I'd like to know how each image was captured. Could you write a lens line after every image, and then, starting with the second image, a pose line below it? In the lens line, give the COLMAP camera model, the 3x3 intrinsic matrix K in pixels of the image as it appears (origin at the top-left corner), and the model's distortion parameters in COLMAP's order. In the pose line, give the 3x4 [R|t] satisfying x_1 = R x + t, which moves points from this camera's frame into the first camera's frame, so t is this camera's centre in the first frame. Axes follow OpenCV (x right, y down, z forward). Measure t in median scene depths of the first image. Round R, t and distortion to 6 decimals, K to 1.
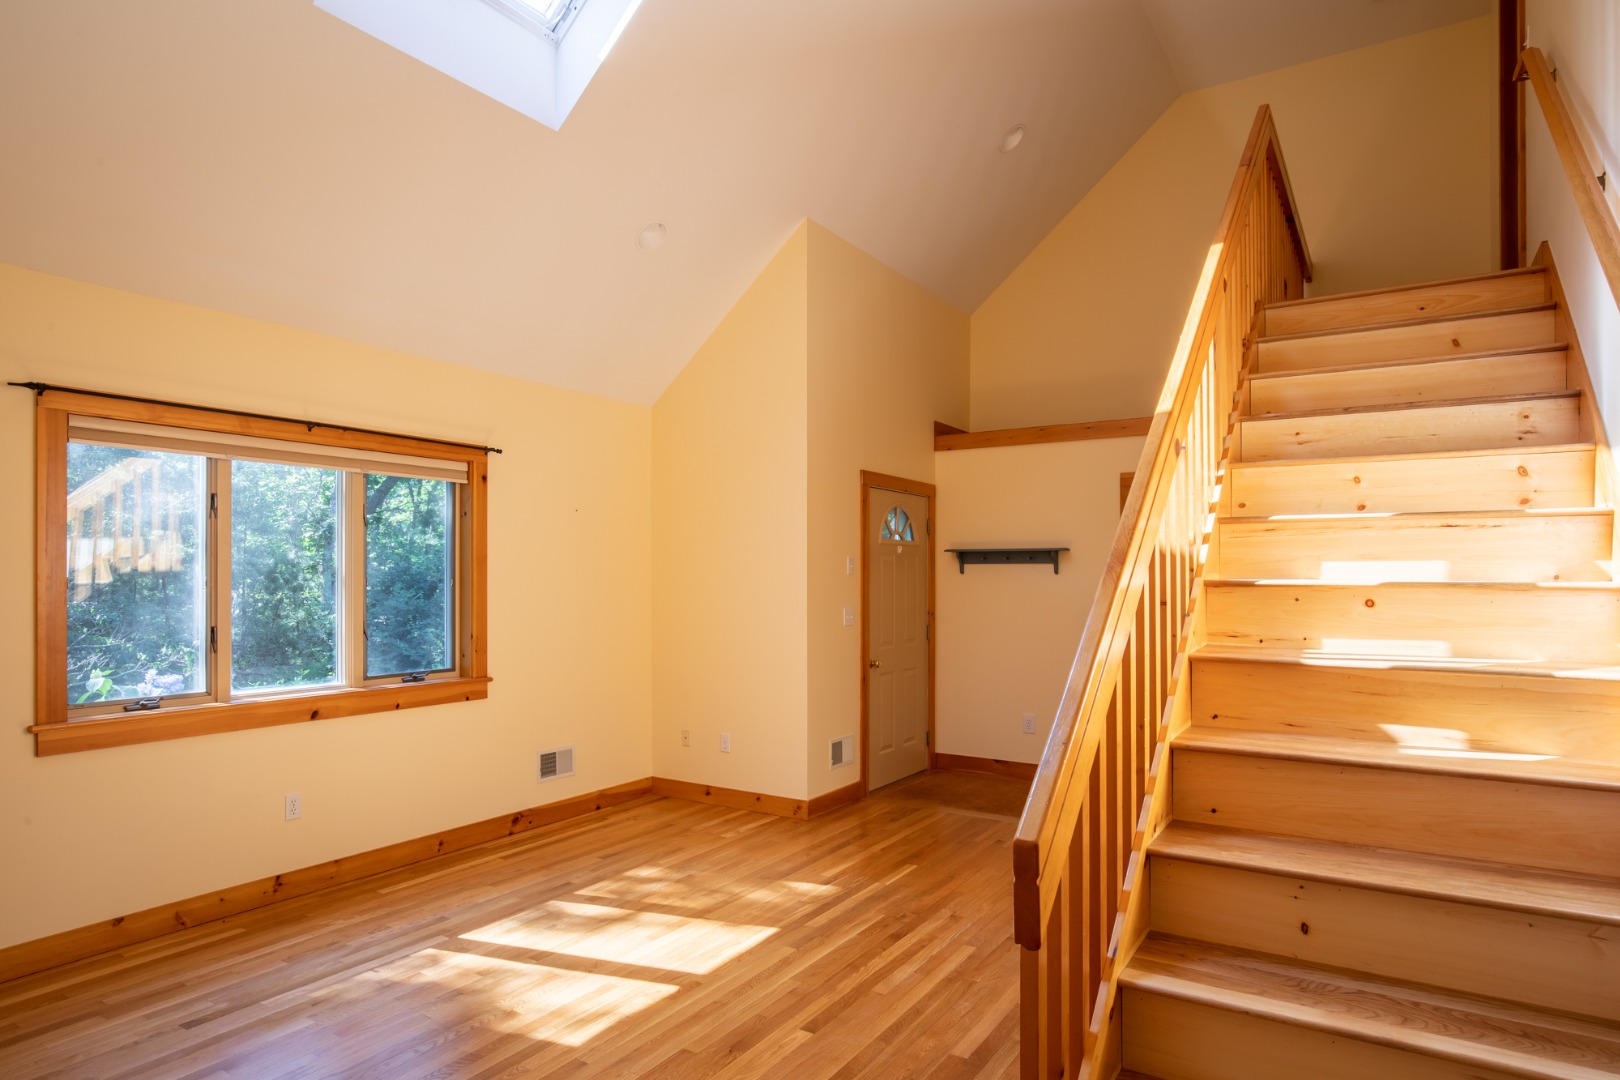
lens RADIAL K [[913.5, 0, 821.8], [0, 913.5, 572.0], [0, 0, 1]] dist [-0.010488, 0.006728]
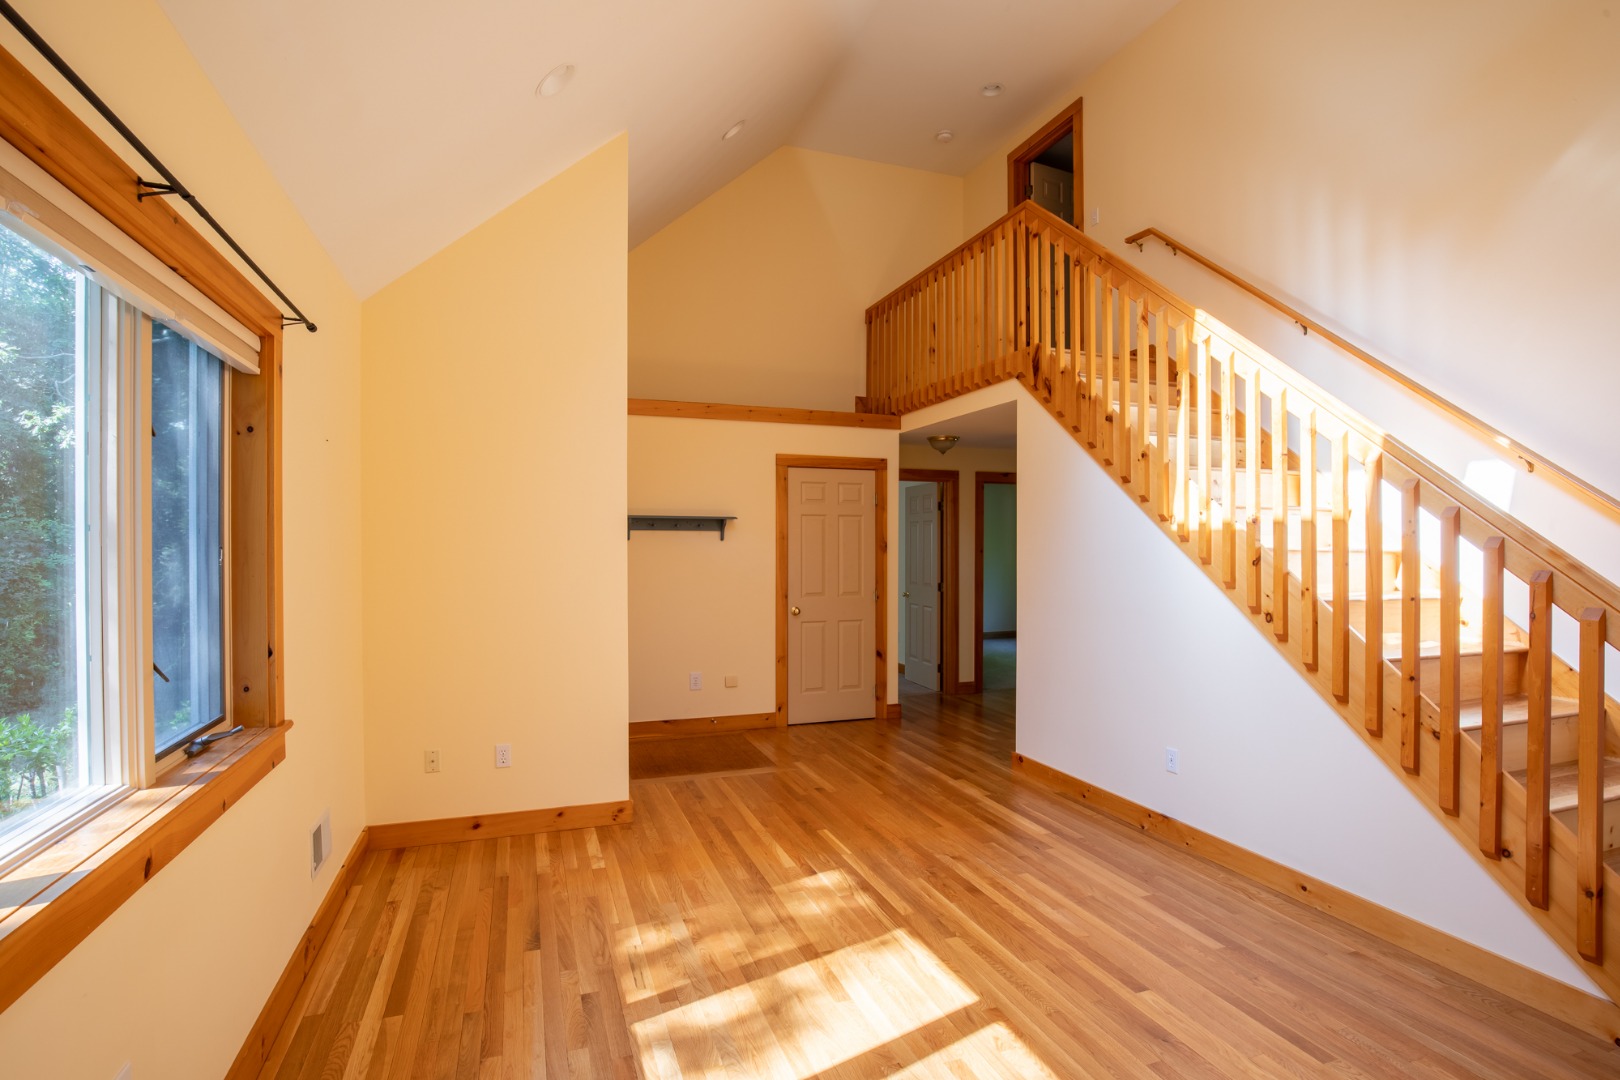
lens RADIAL K [[782.3, 0, 812.1], [0, 782.3, 545.1], [0, 0, 1]] dist [-0.020042, -0.000197]
pose [[0.619098, -0.002107, 0.785311, -0.610501], [-0.006099, 0.999953, 0.007490, 0.000061], [-0.785290, -0.009427, 0.619056, 0.500502]]
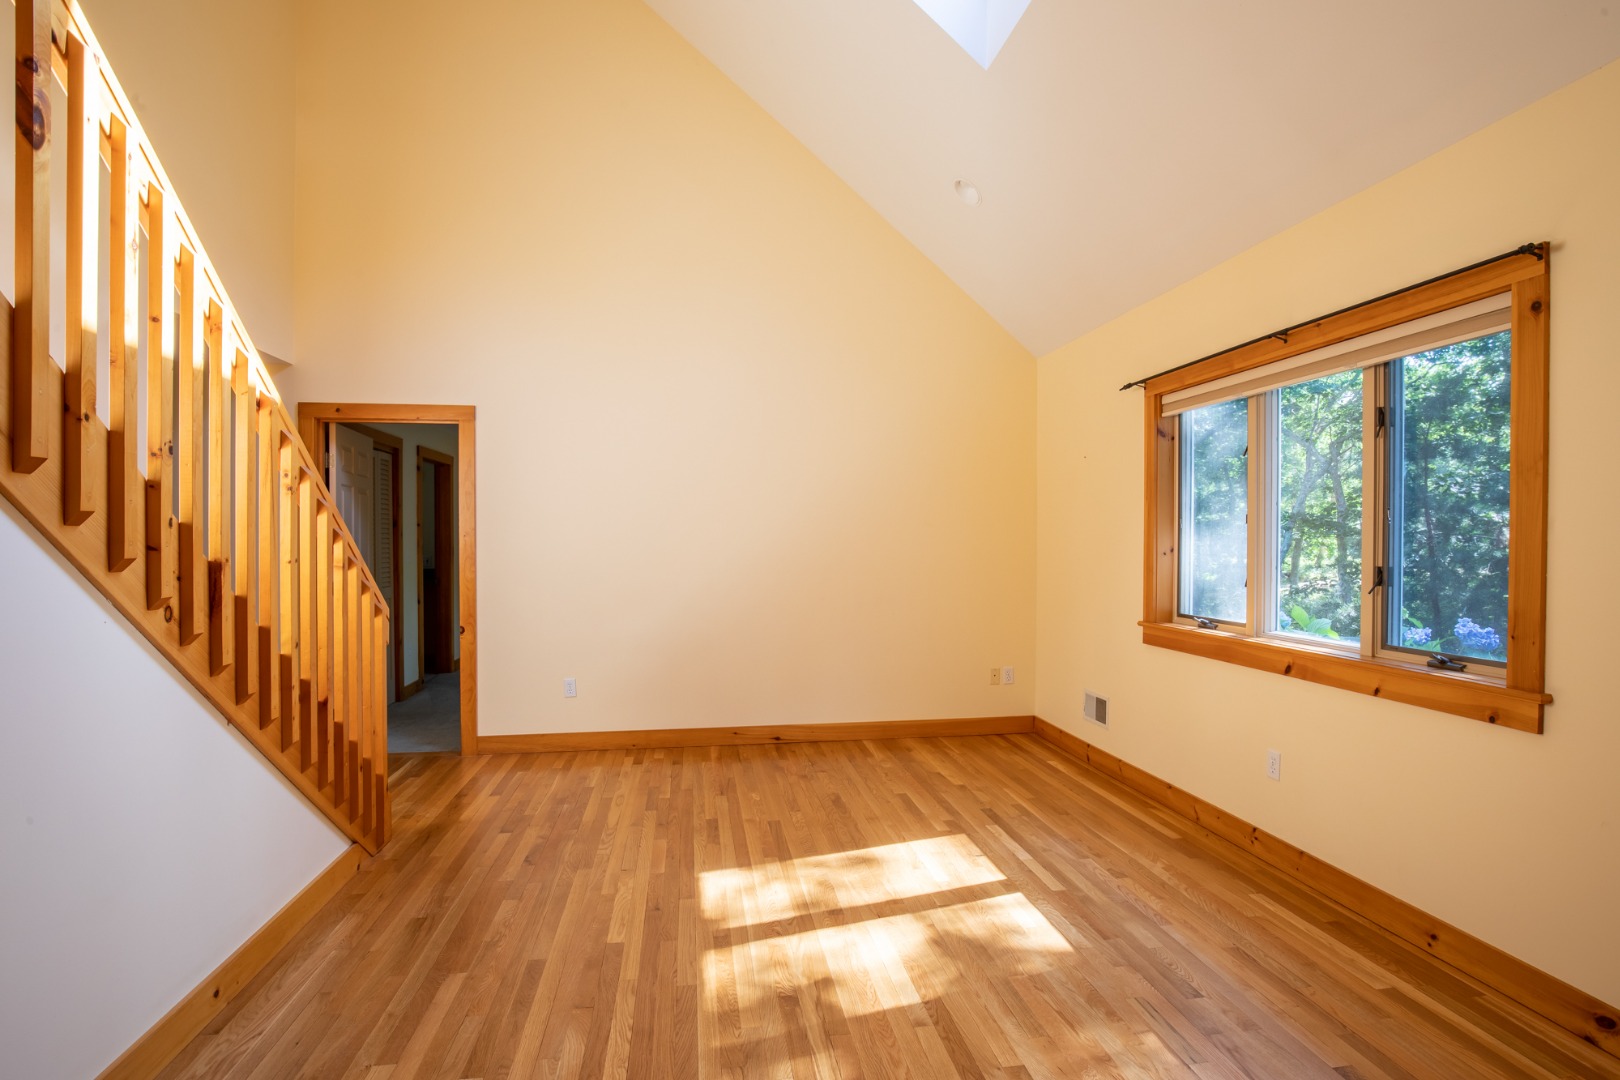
lens RADIAL K [[810.3, 0, 808.7], [0, 810.3, 550.7], [0, 0, 1]] dist [-0.003311, -0.000200]
pose [[-0.761637, 0.008751, -0.647944, 0.269356], [0.004635, 0.999957, 0.008056, 0.033501], [0.647987, 0.003133, -0.761645, 1.215451]]
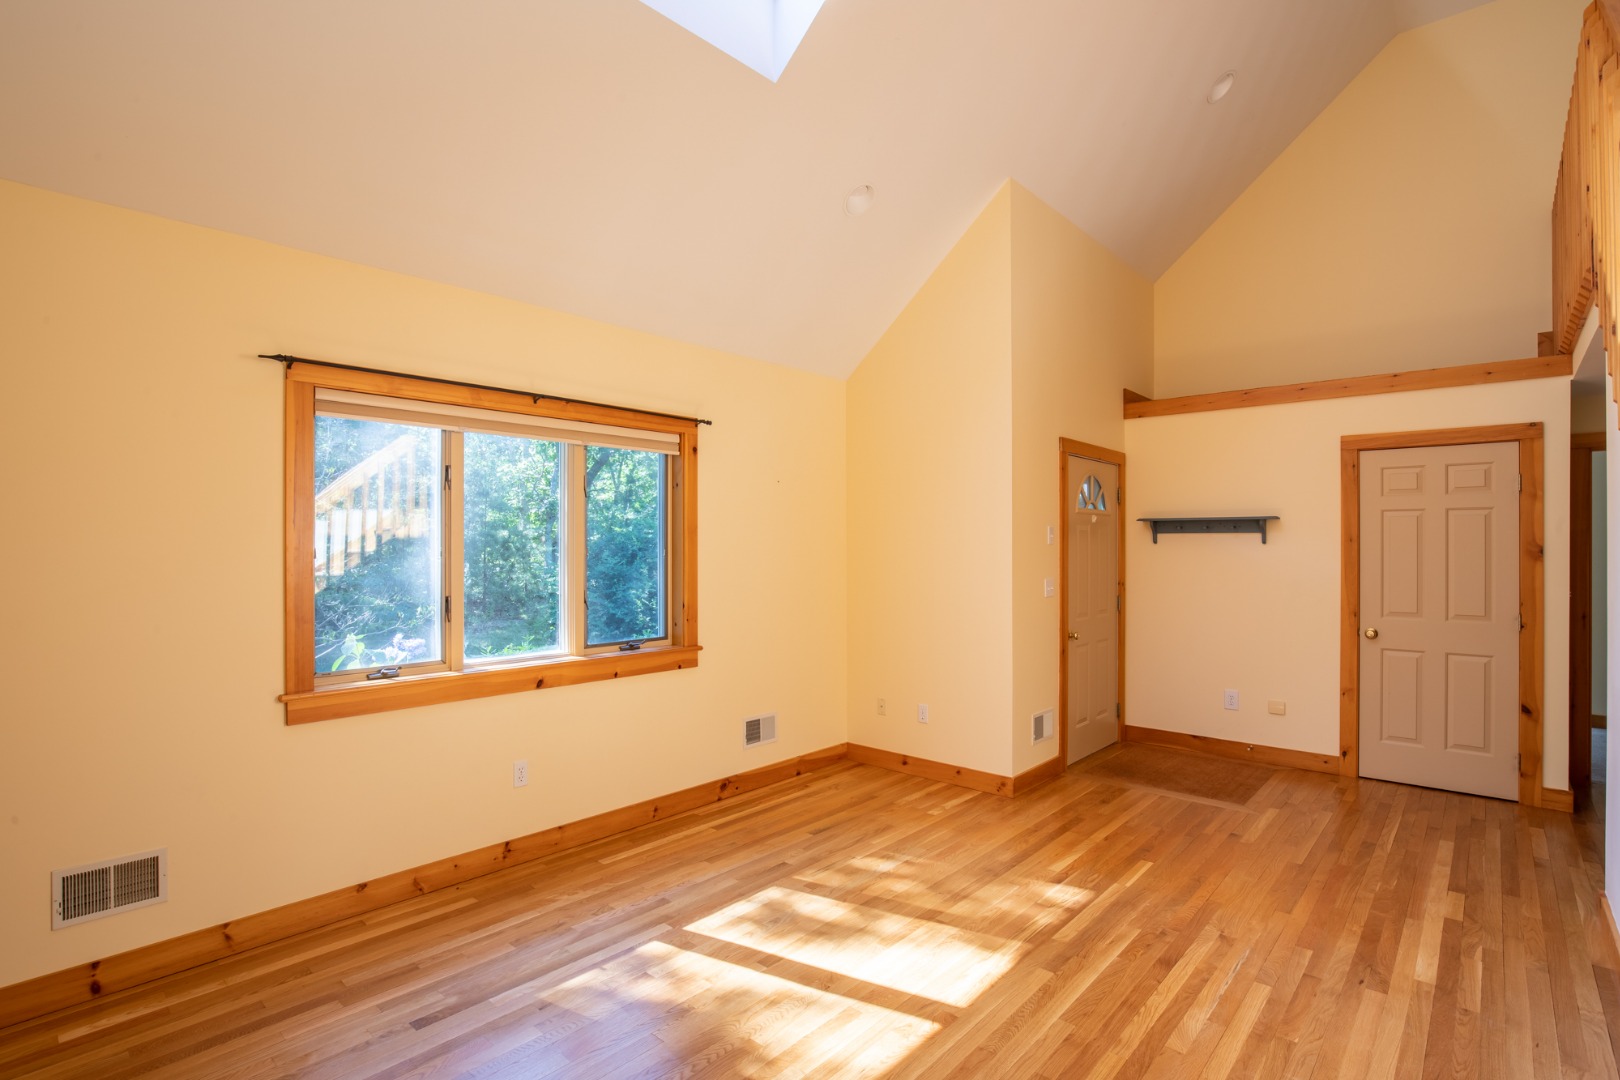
lens RADIAL K [[782.3, 0, 818.5], [0, 782.3, 541.9], [0, 0, 1]] dist [-0.020042, -0.000197]
pose [[0.986612, -0.000628, -0.163085, -0.103660], [0.000761, 0.999999, 0.000757, -0.000980], [0.163084, -0.000871, 0.986612, 0.184615]]
